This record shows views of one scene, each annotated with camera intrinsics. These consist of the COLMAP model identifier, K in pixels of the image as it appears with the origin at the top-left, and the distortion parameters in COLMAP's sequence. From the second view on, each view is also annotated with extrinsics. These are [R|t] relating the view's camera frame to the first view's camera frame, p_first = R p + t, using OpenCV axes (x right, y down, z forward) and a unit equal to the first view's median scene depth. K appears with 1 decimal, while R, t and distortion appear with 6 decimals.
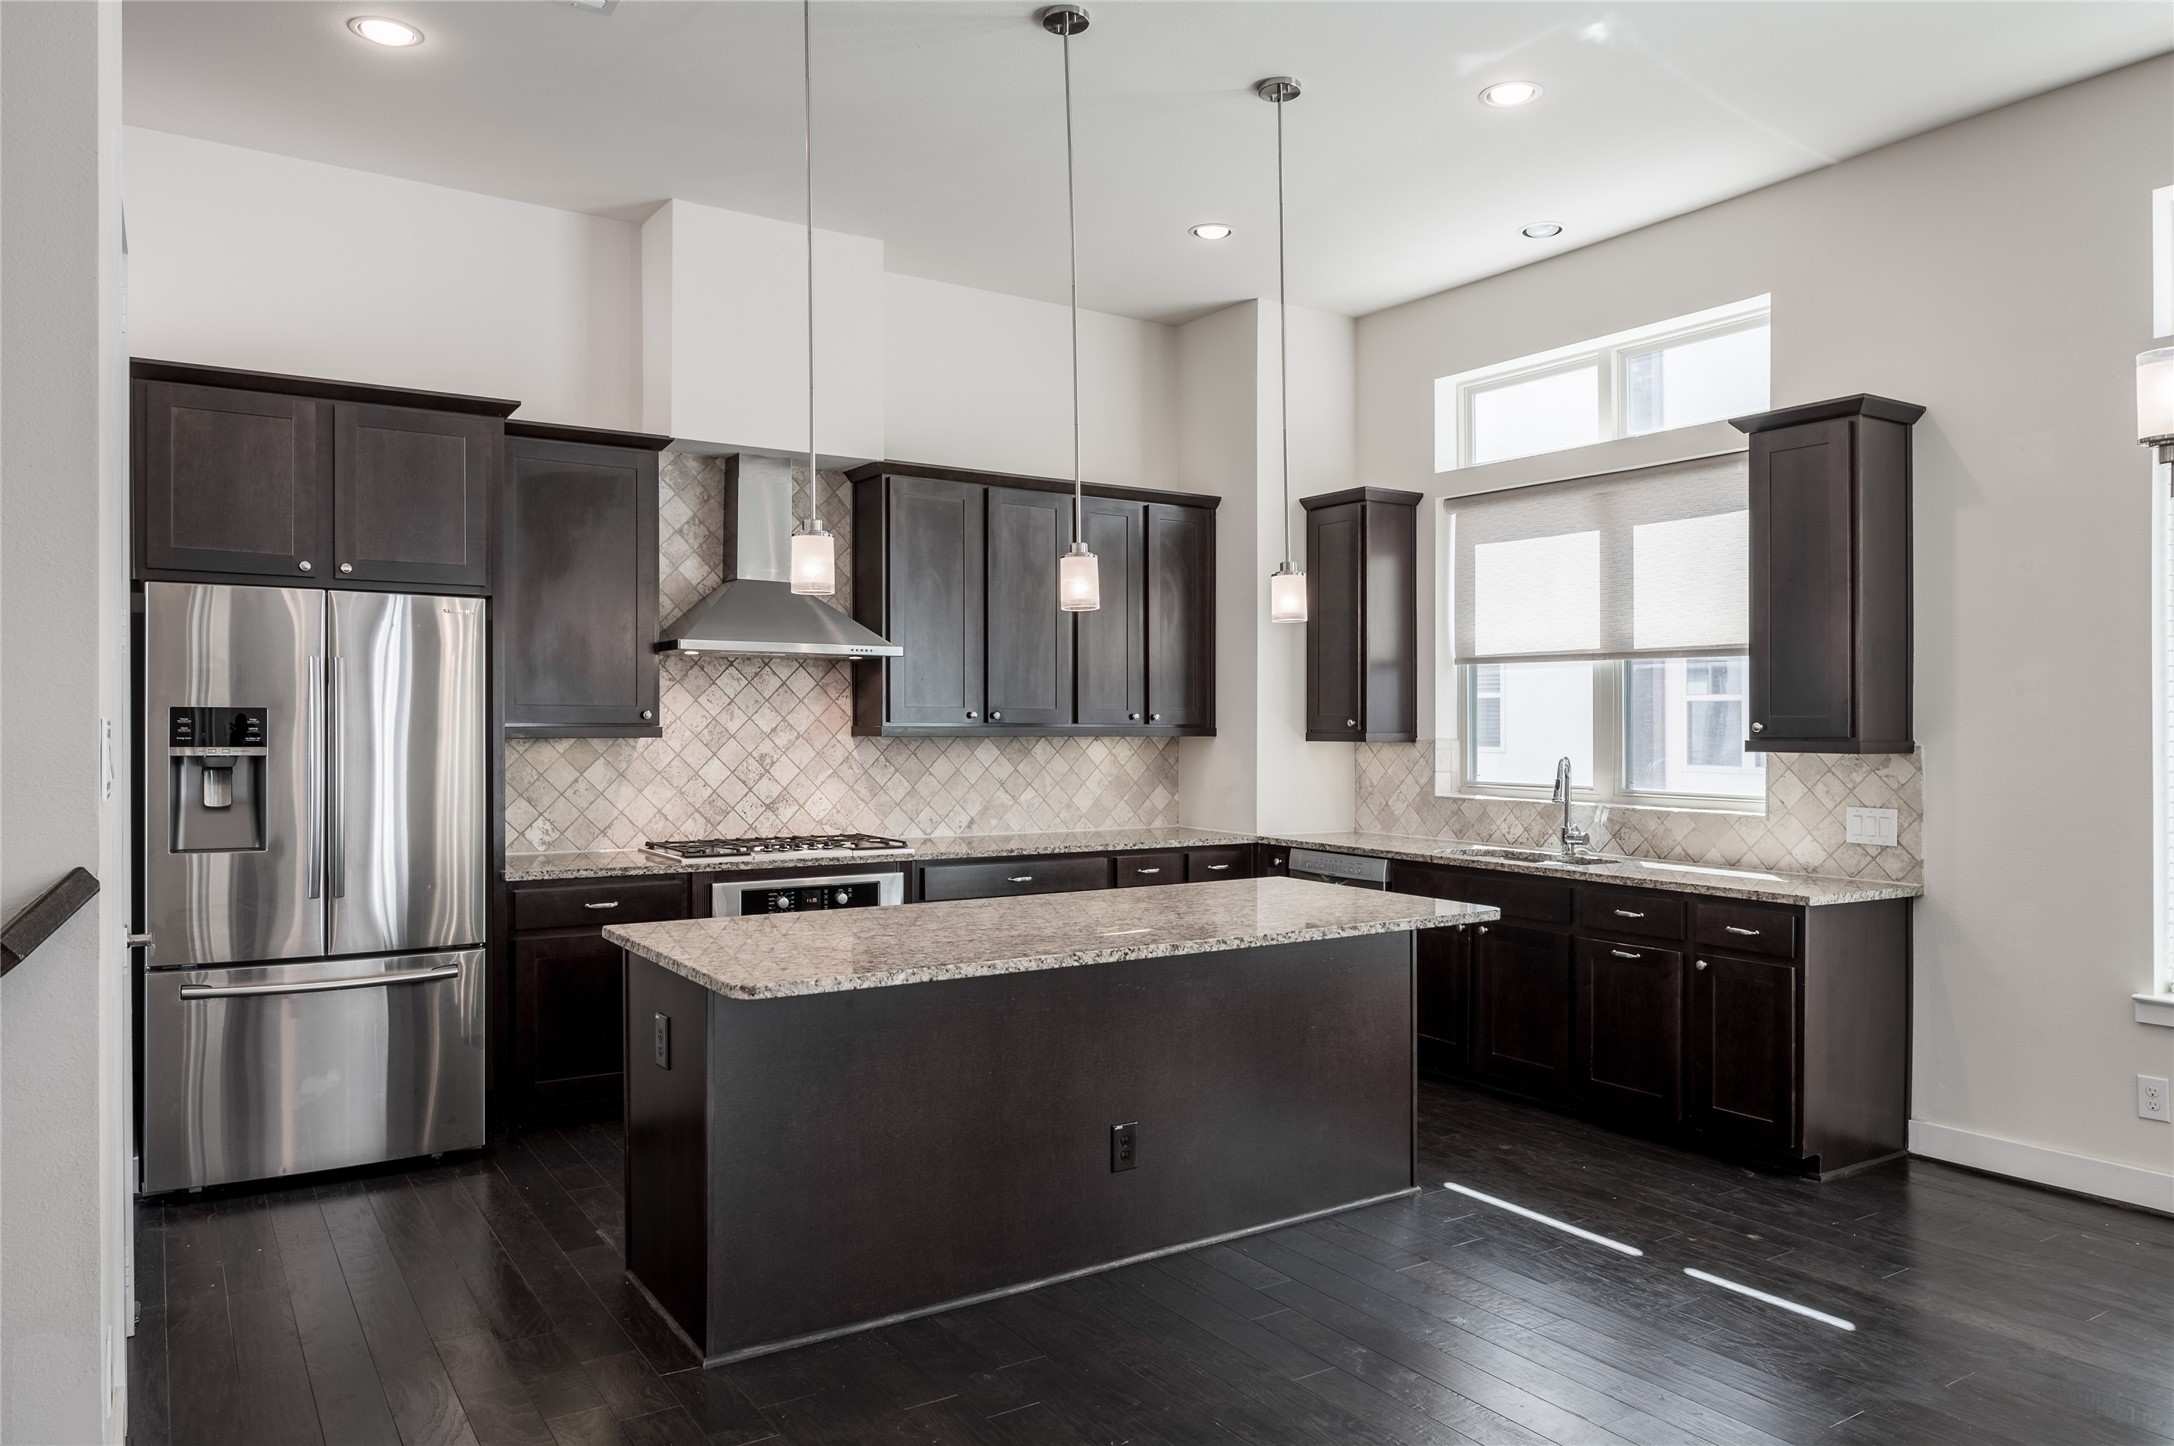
lens RADIAL K [[1461.9, 0, 1086.4], [0, 1461.9, 730.2], [0, 0, 1]] dist [-0.000105, 0.000905]
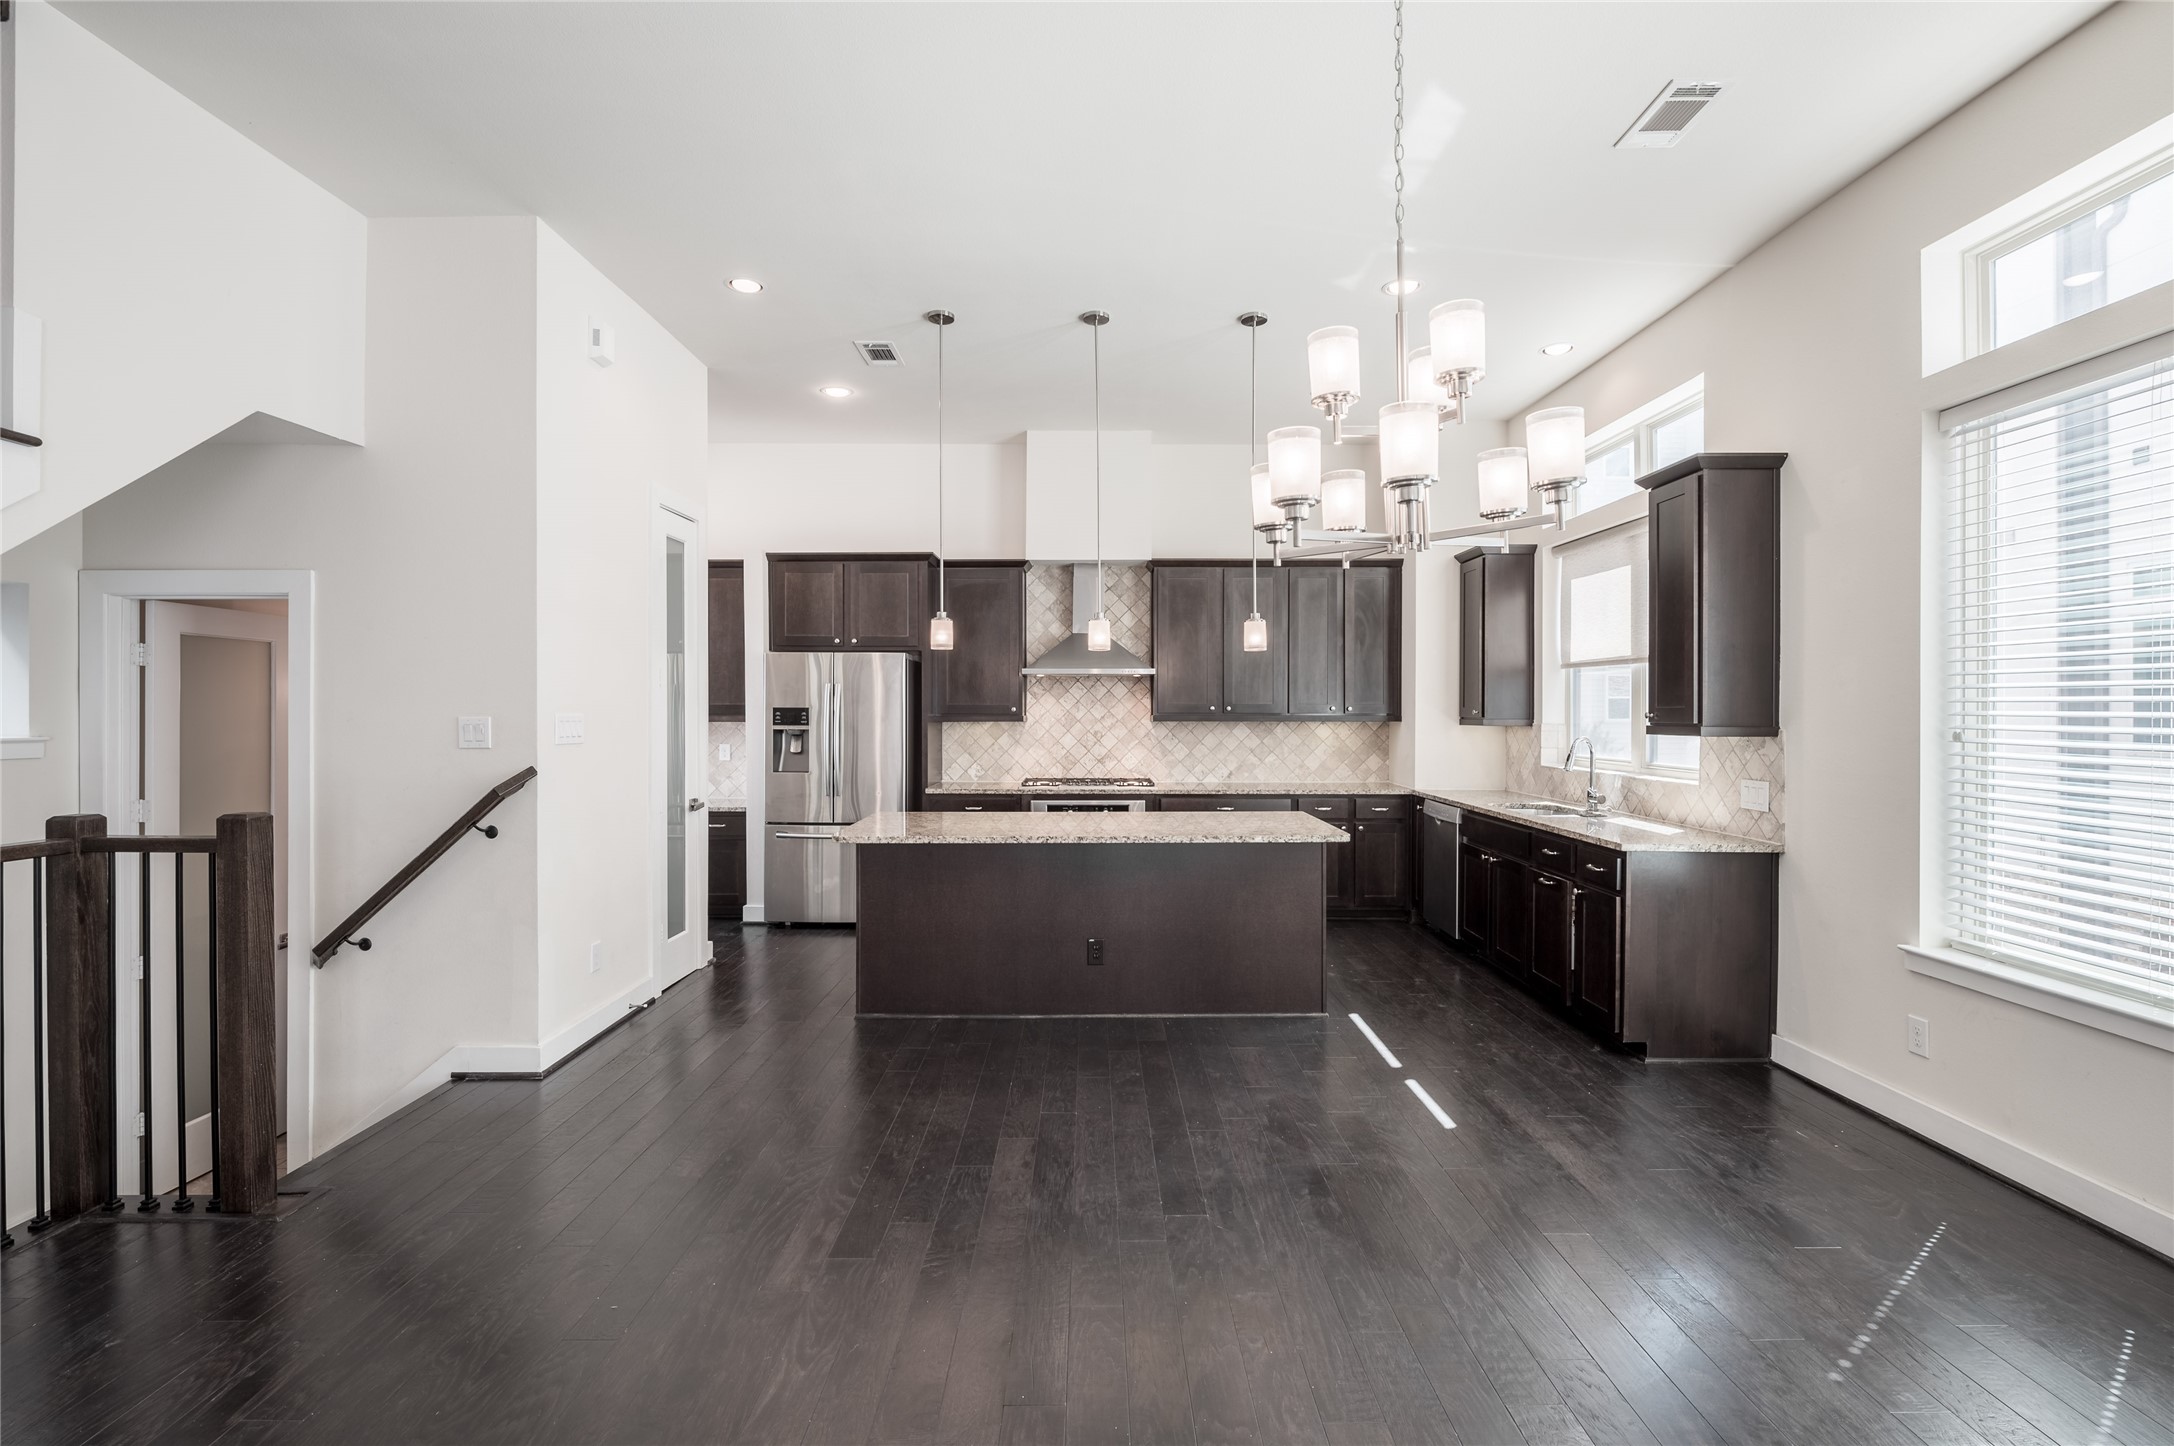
lens RADIAL K [[992.7, 0, 1087.0], [0, 992.7, 723.0], [0, 0, 1]] dist [-0.001395, -0.000153]
pose [[0.835551, 0.002931, -0.549405, 0.441818], [0.000608, 0.999980, 0.006258, -0.000963], [0.549413, -0.005563, 0.835533, -0.010949]]
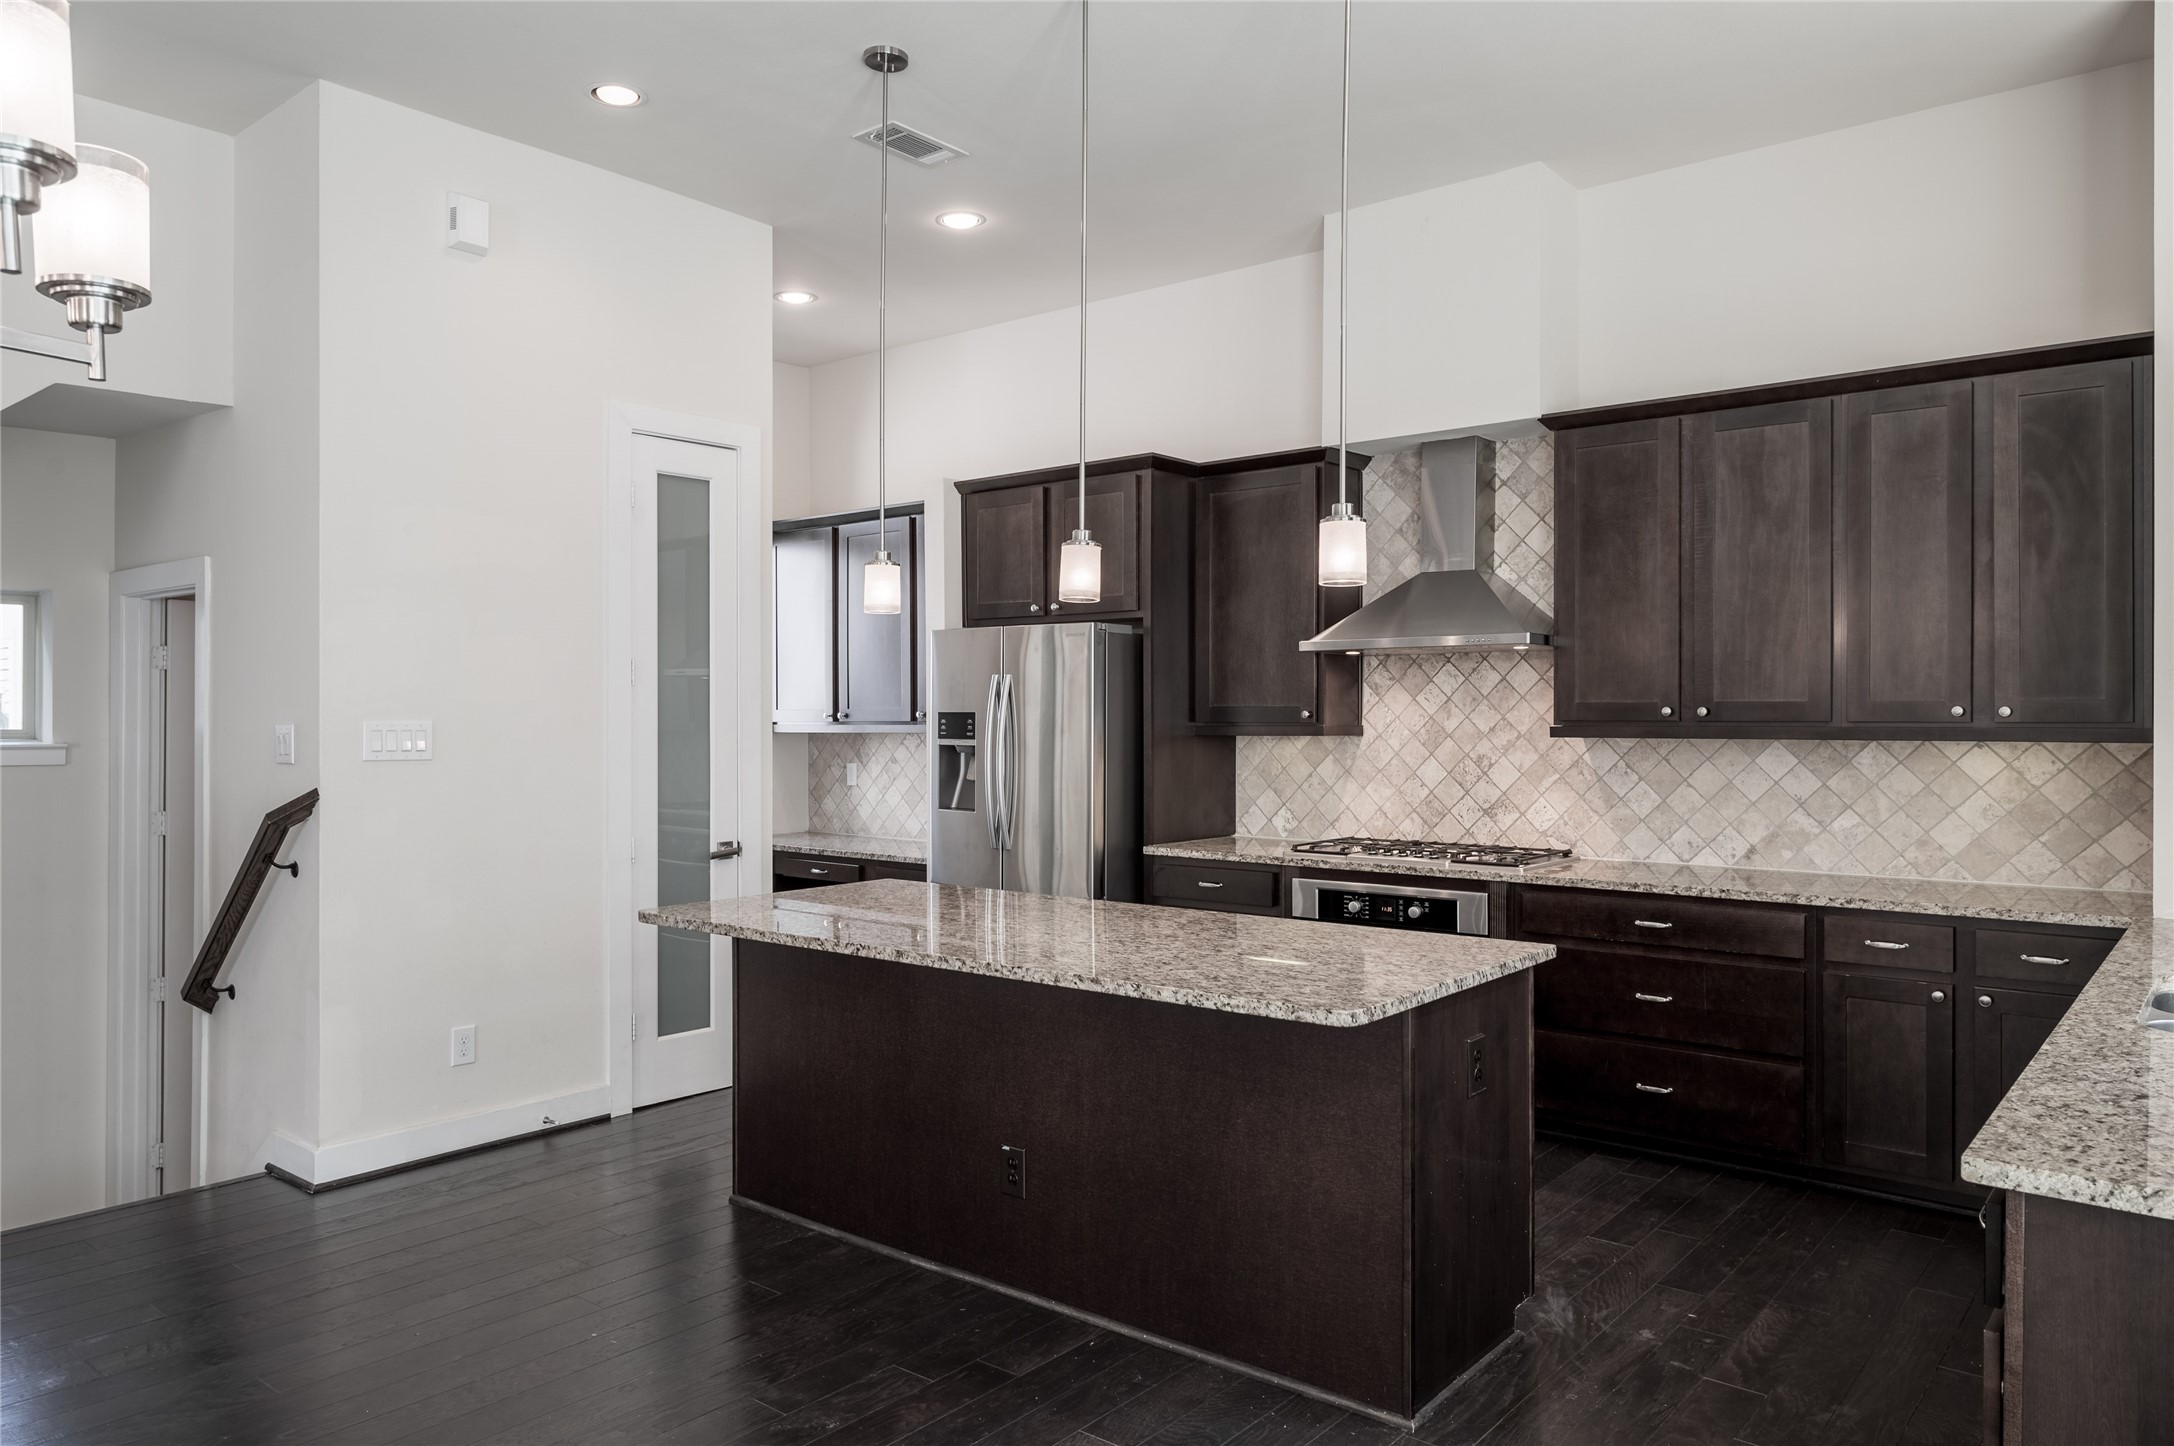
lens RADIAL K [[1461.9, 0, 1086.4], [0, 1461.9, 730.2], [0, 0, 1]] dist [-0.000105, 0.000905]
pose [[0.297463, 0.004125, -0.954724, 0.611725], [-0.002341, 0.999991, 0.003591, -0.002387], [0.954730, 0.001167, 0.297470, 0.494973]]
